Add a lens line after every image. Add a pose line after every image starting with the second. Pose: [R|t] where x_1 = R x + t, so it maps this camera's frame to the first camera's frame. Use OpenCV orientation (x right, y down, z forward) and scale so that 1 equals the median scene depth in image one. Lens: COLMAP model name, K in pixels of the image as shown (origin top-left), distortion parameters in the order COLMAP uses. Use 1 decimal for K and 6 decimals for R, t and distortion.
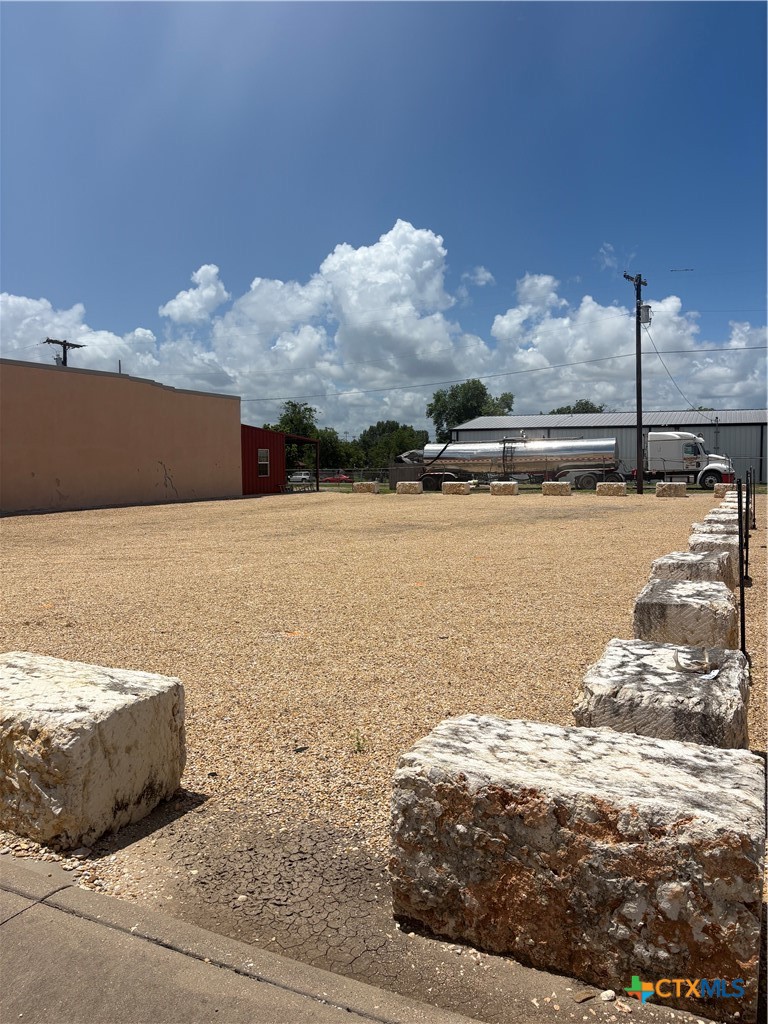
lens RADIAL K [[784.1, 0, 378.5], [0, 784.1, 521.2], [0, 0, 1]] dist [0.039980, -0.058800]
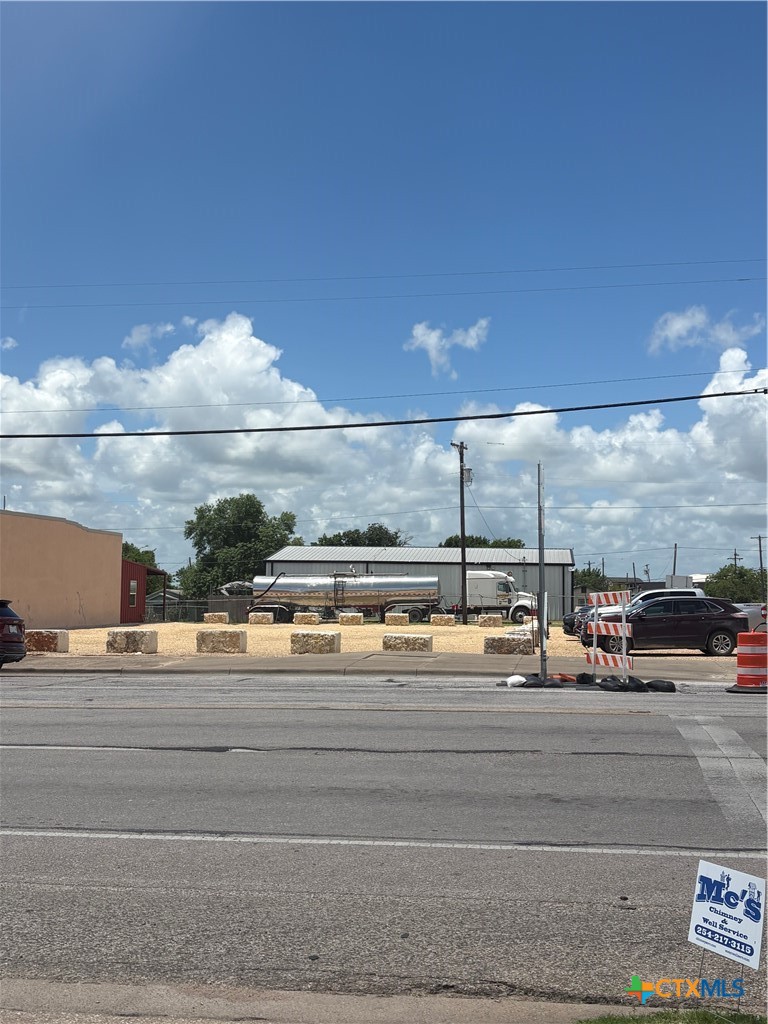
lens RADIAL K [[1323.5, 0, 385.1], [0, 1323.5, 519.0], [0, 0, 1]] dist [0.208816, 0.000000]
pose [[0.954646, 0.032363, 0.295978, -0.298751], [0.007502, 0.991145, -0.132569, 0.056473], [-0.297648, 0.128777, 0.945950, -0.685367]]
